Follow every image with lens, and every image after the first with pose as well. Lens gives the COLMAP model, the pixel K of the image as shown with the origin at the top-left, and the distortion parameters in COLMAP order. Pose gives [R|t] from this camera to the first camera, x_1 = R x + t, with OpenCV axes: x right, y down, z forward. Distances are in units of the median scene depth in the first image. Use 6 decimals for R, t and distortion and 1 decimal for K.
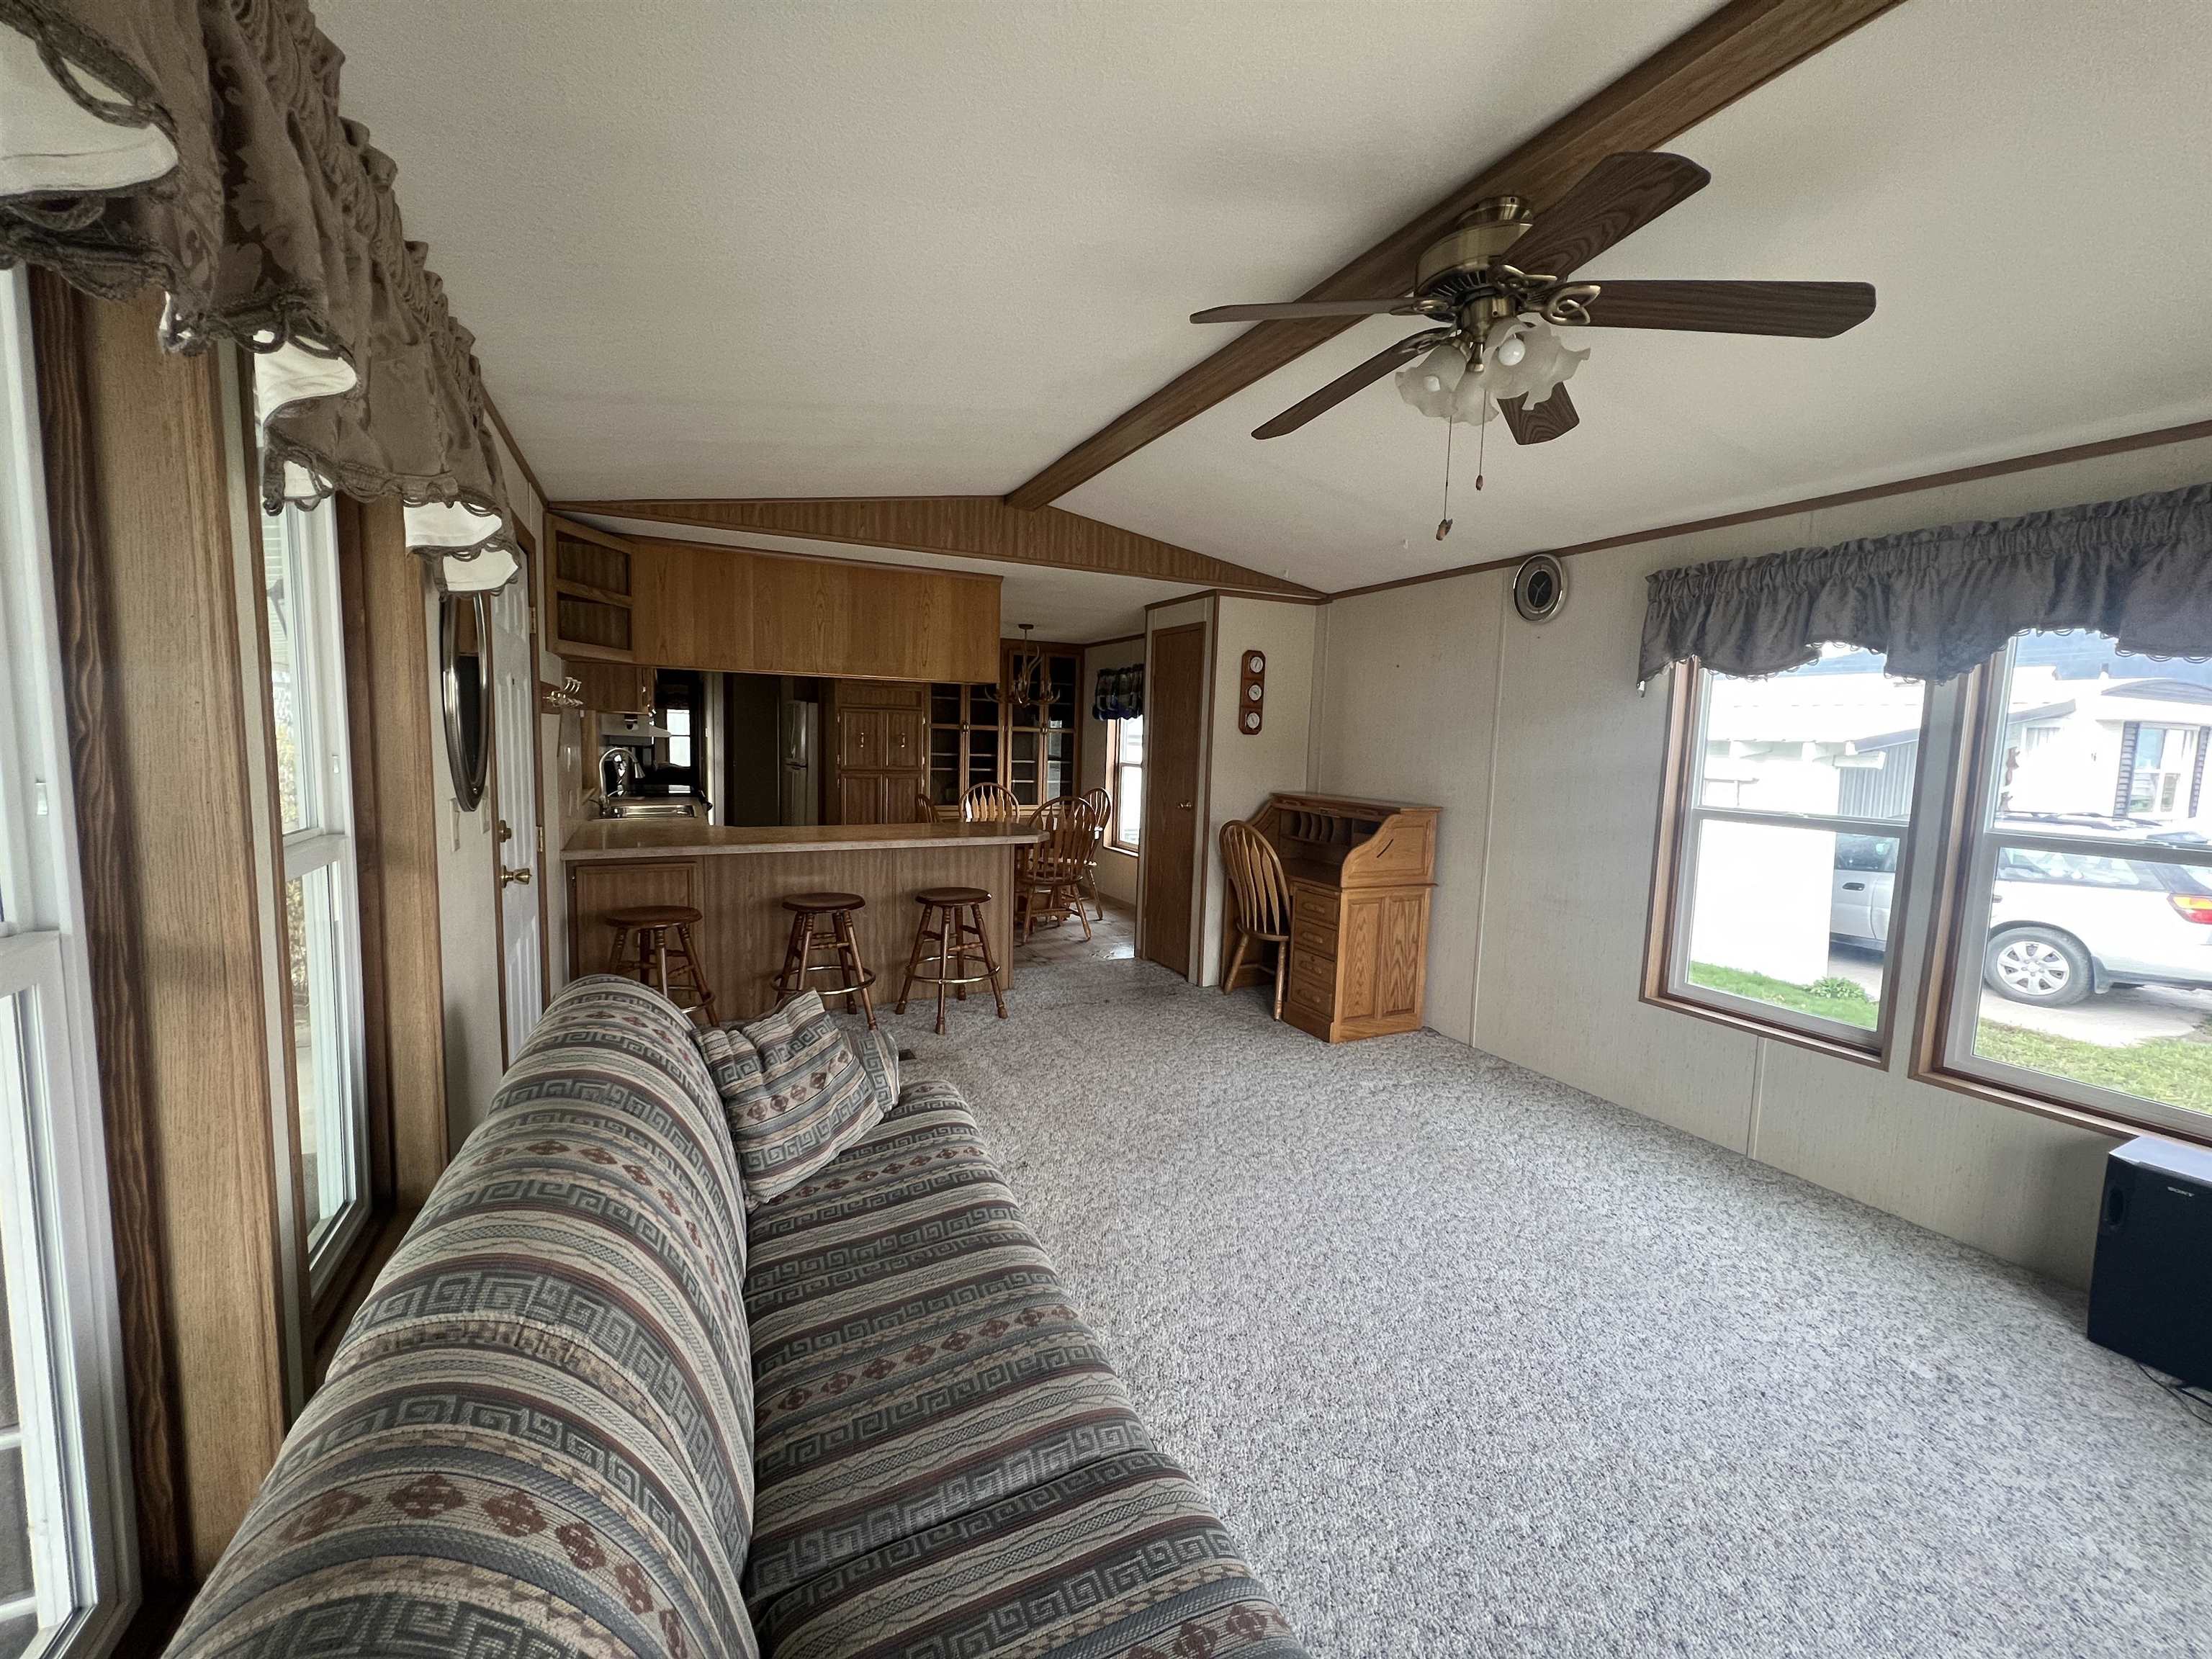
lens RADIAL K [[887.1, 0, 1102.5], [0, 887.1, 824.5], [0, 0, 1]] dist [-0.001387, 0.000455]
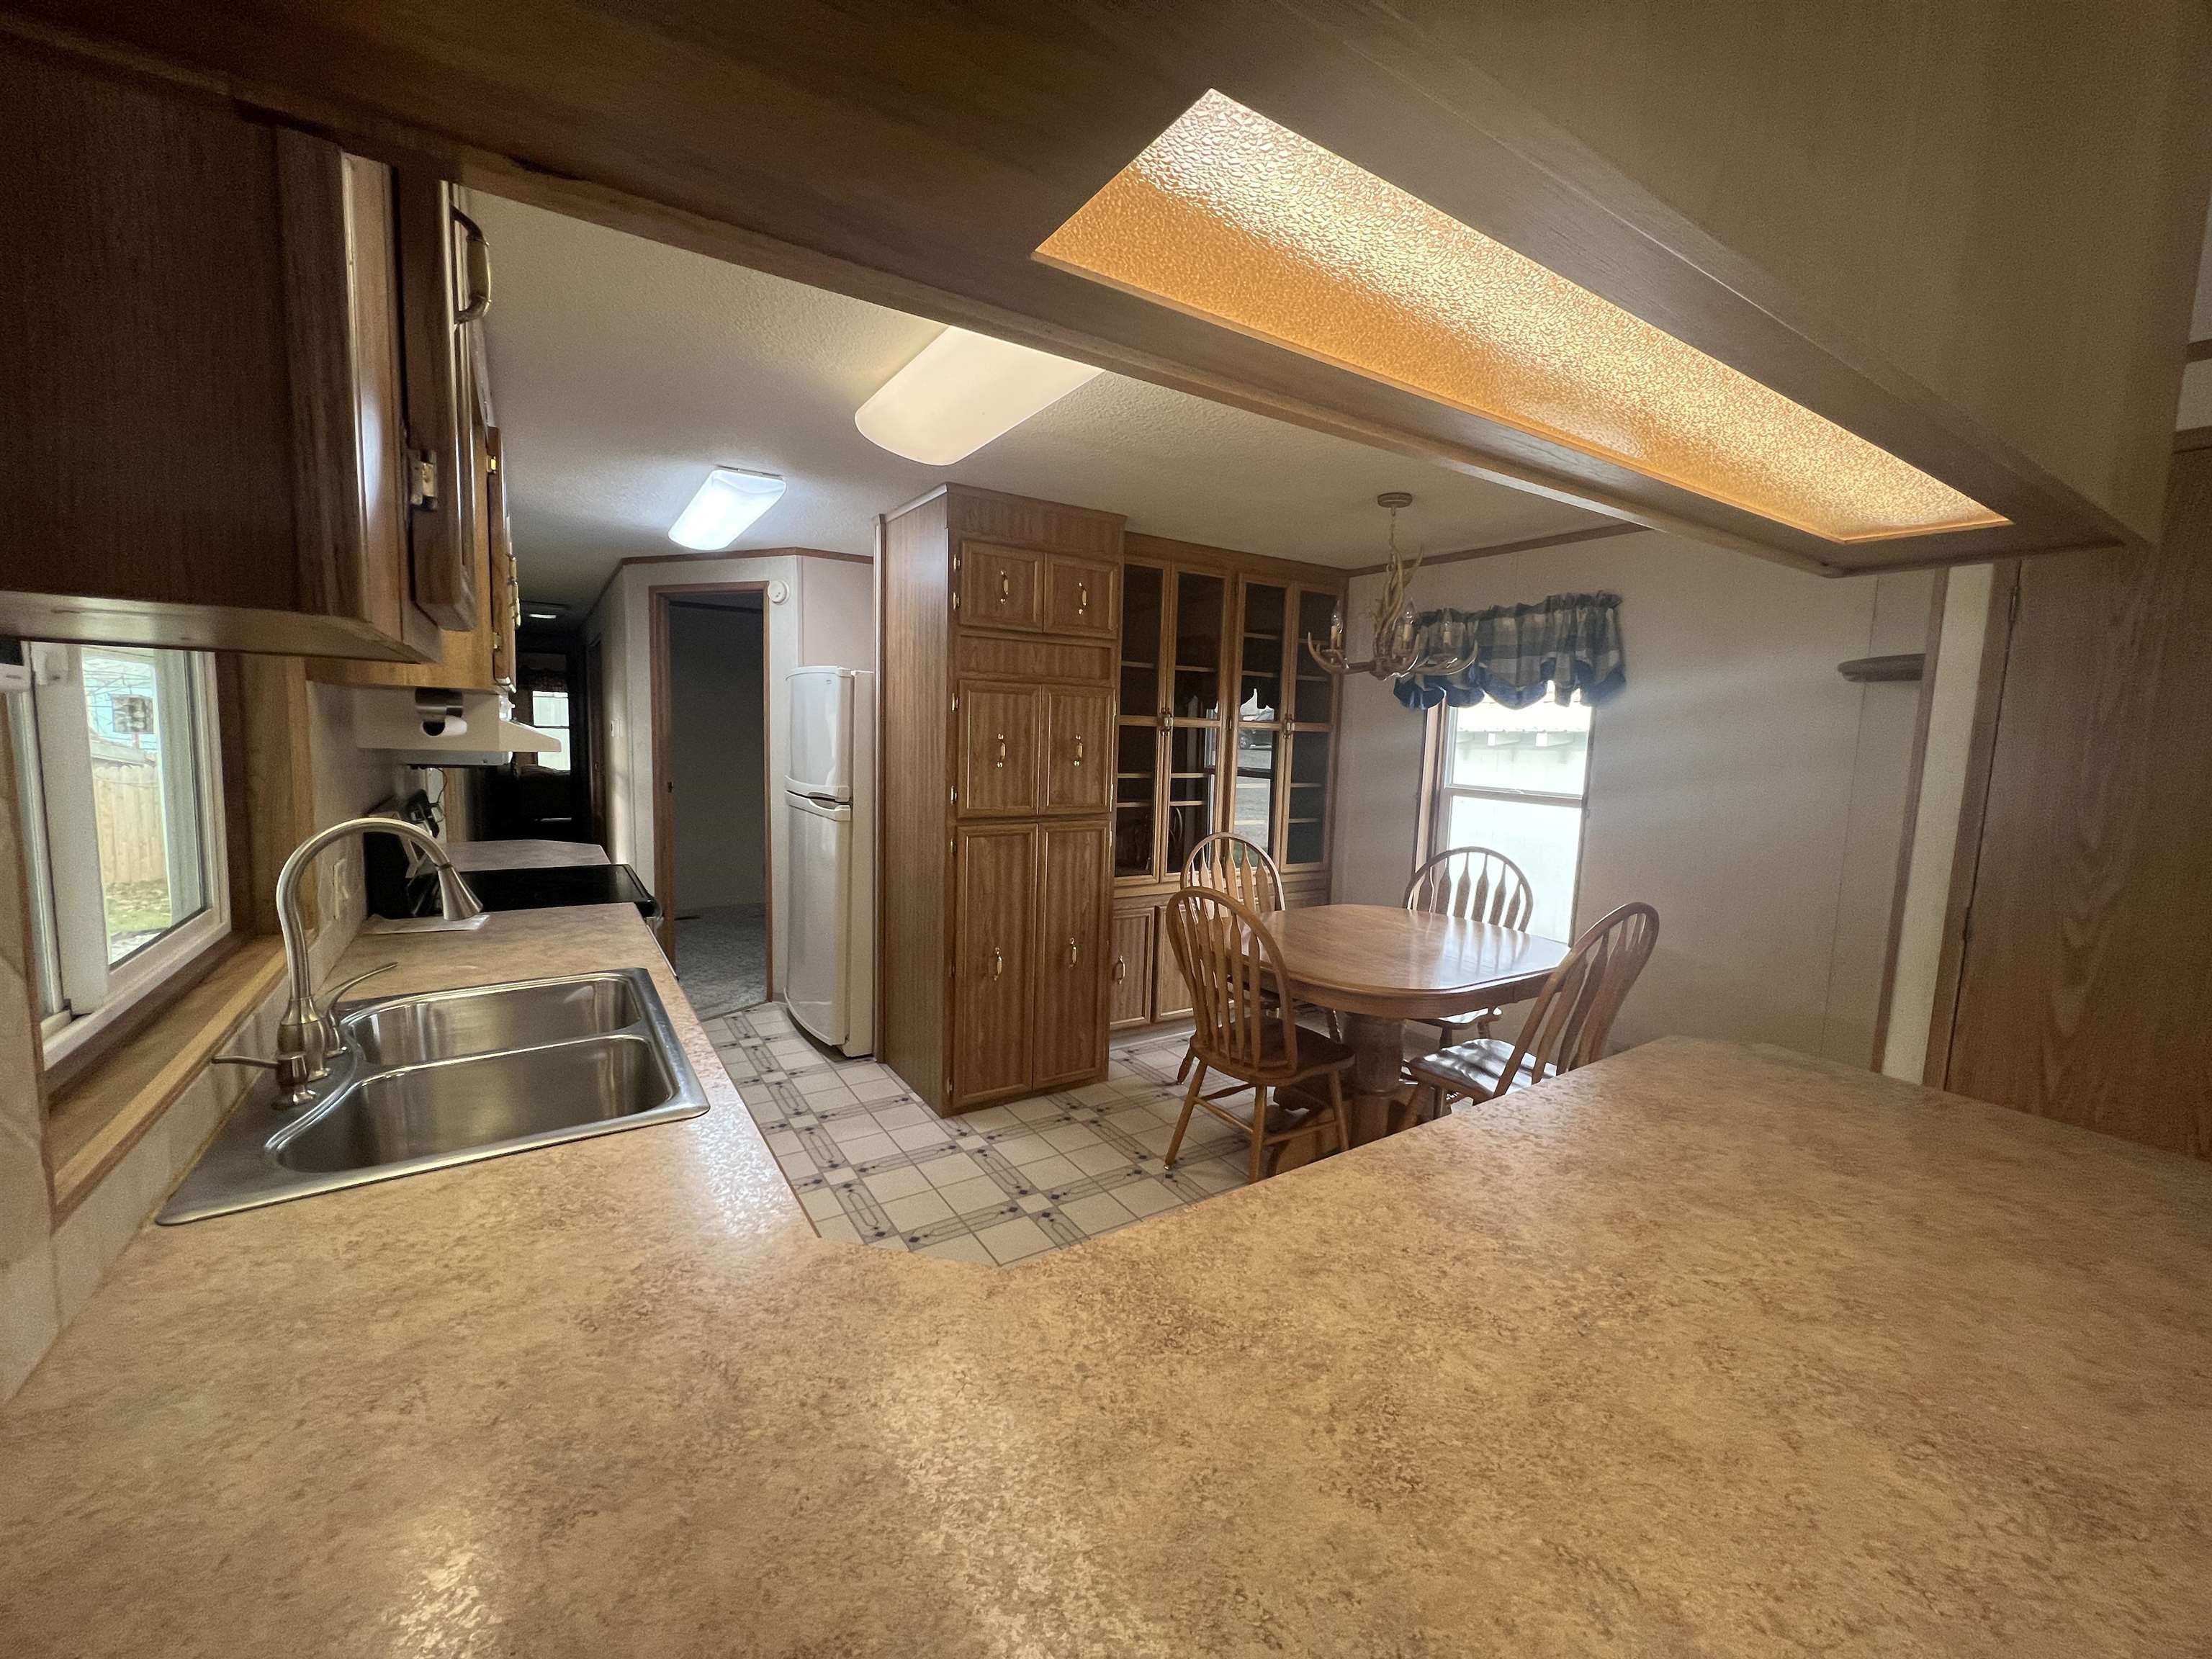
lens RADIAL K [[887.1, 0, 1106.2], [0, 887.1, 819.6], [0, 0, 1]] dist [-0.001387, 0.000455]
pose [[0.992793, -0.013340, 0.119094, -0.807783], [0.012346, 0.999883, 0.009083, -0.188653], [-0.119201, -0.007547, 0.992841, 1.600195]]
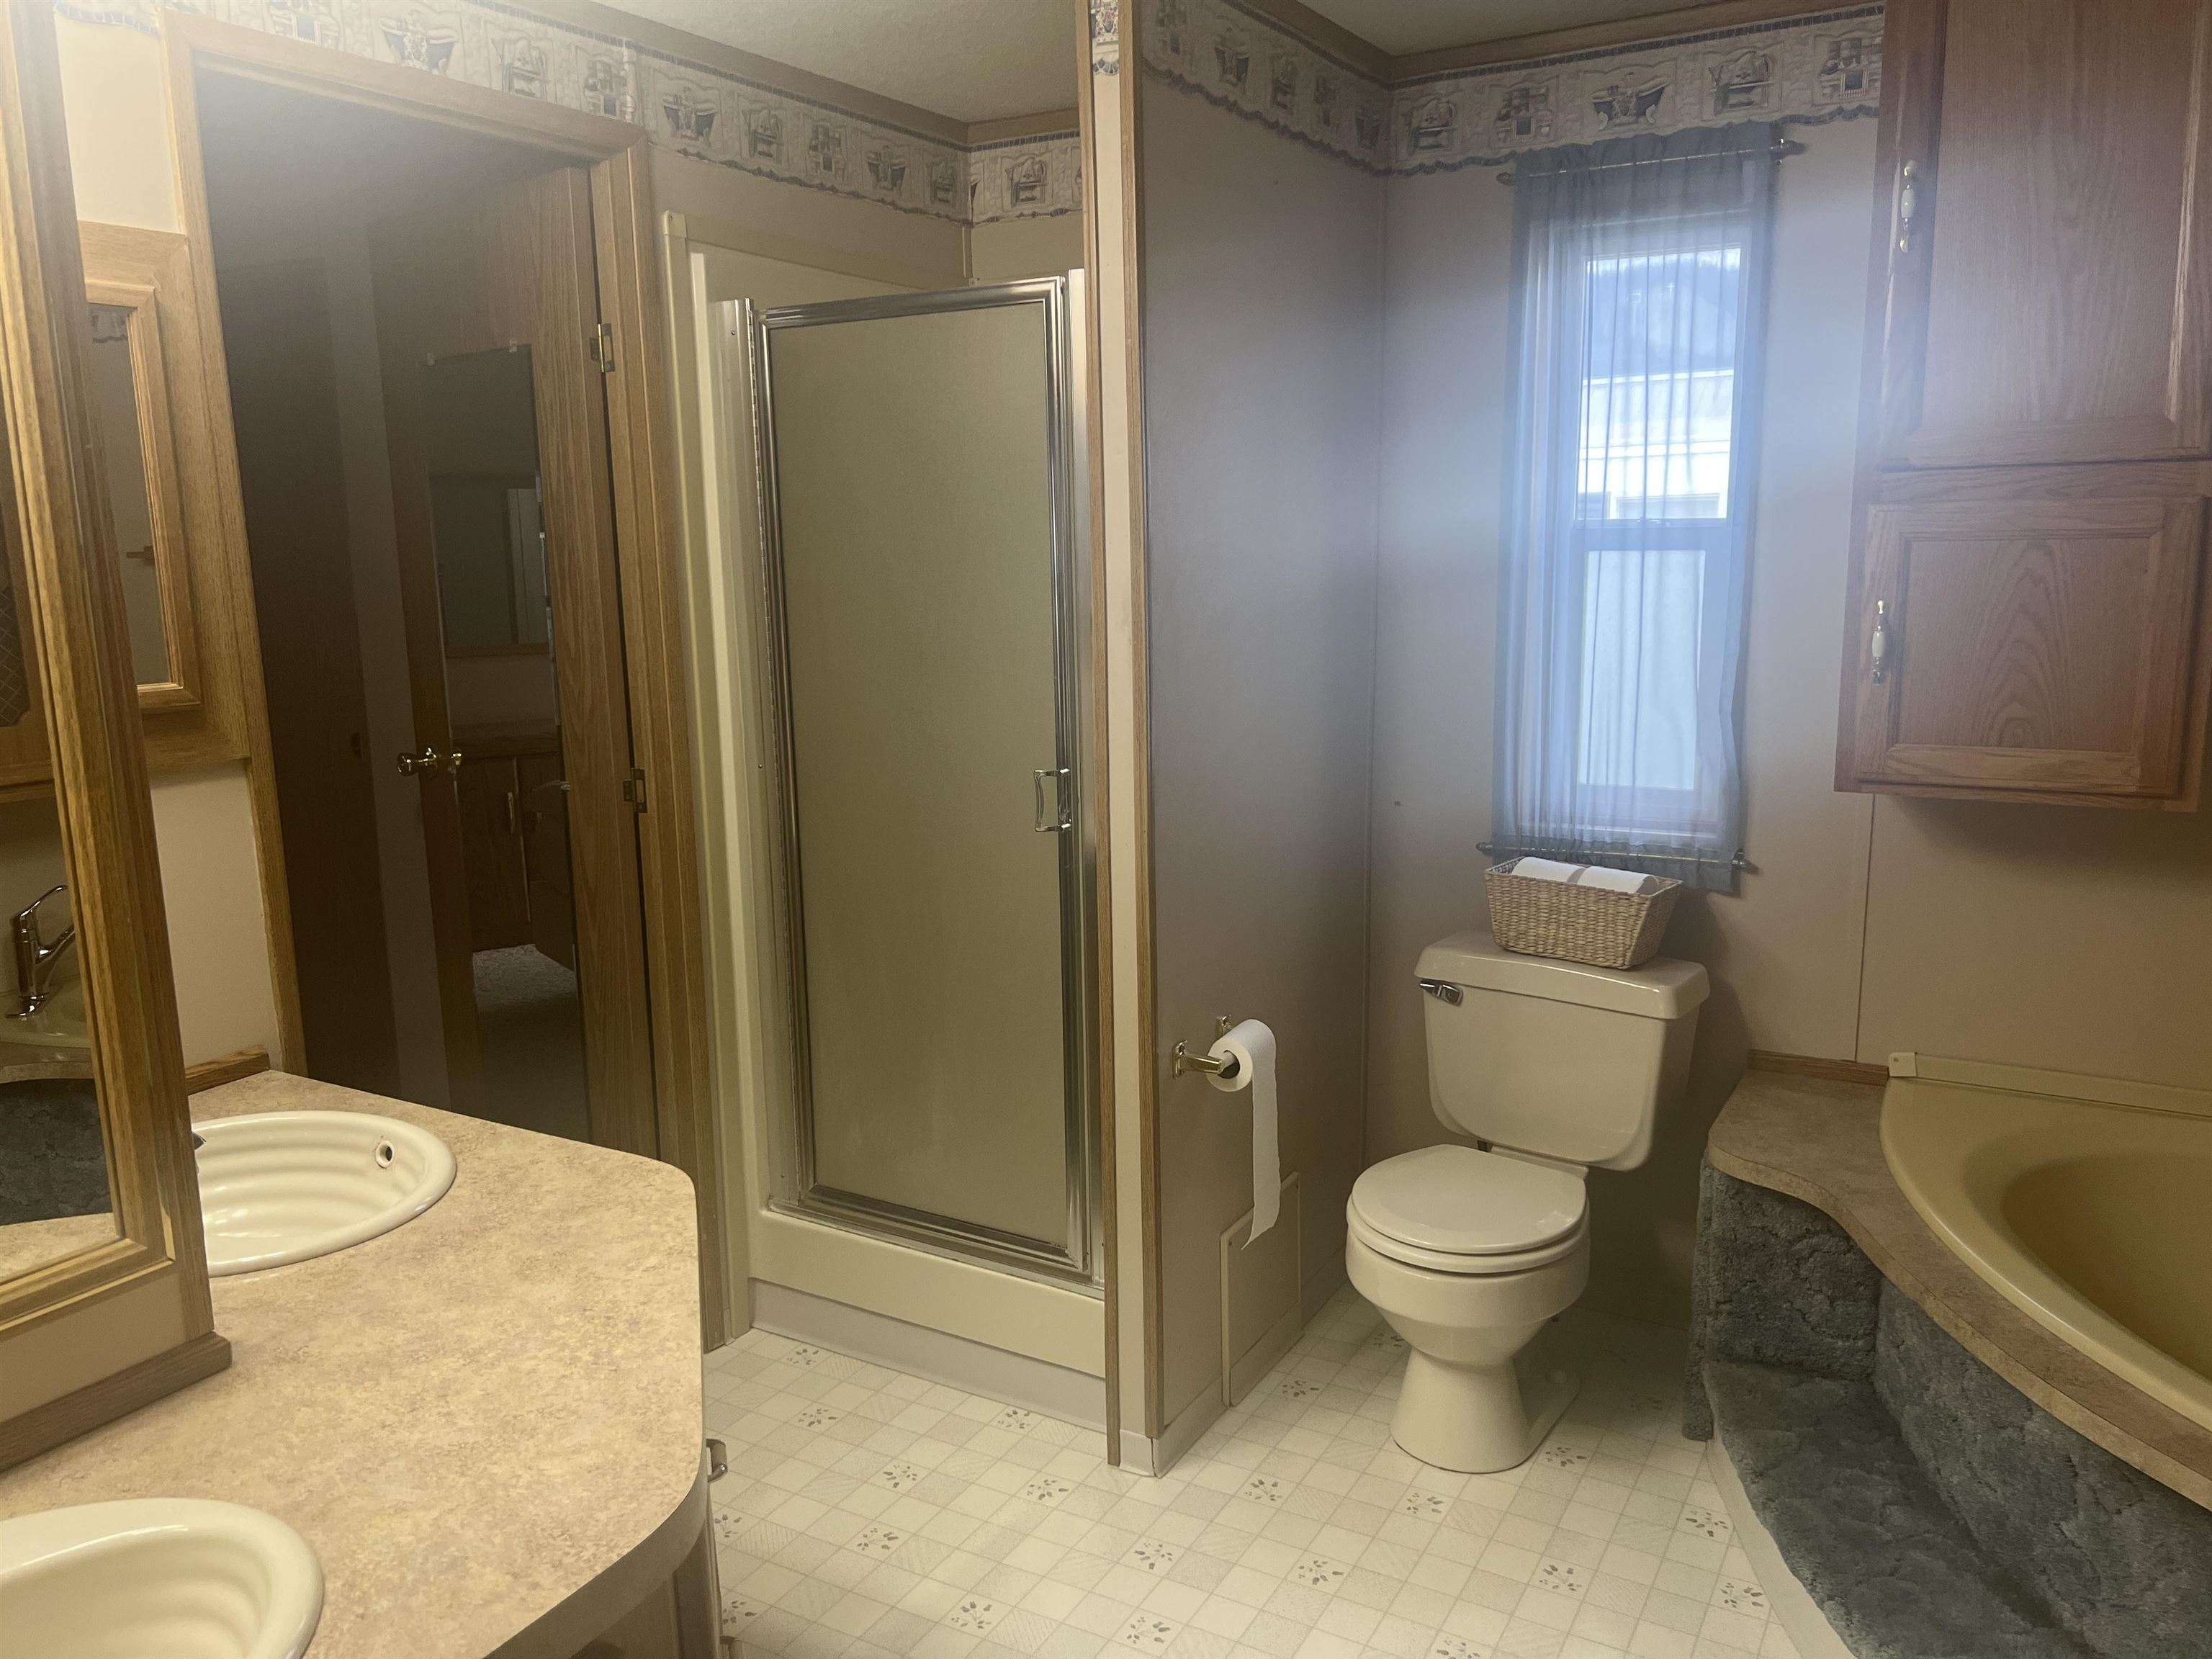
lens RADIAL K [[1672.5, 0, 1107.0], [0, 1672.5, 830.7], [0, 0, 1]] dist [-0.001412, -0.001291]
pose [[0.178752, -0.208423, 0.961565, -1.089321], [0.124811, 0.974214, 0.187963, -0.262451], [-0.975946, 0.086415, 0.200156, 1.608713]]
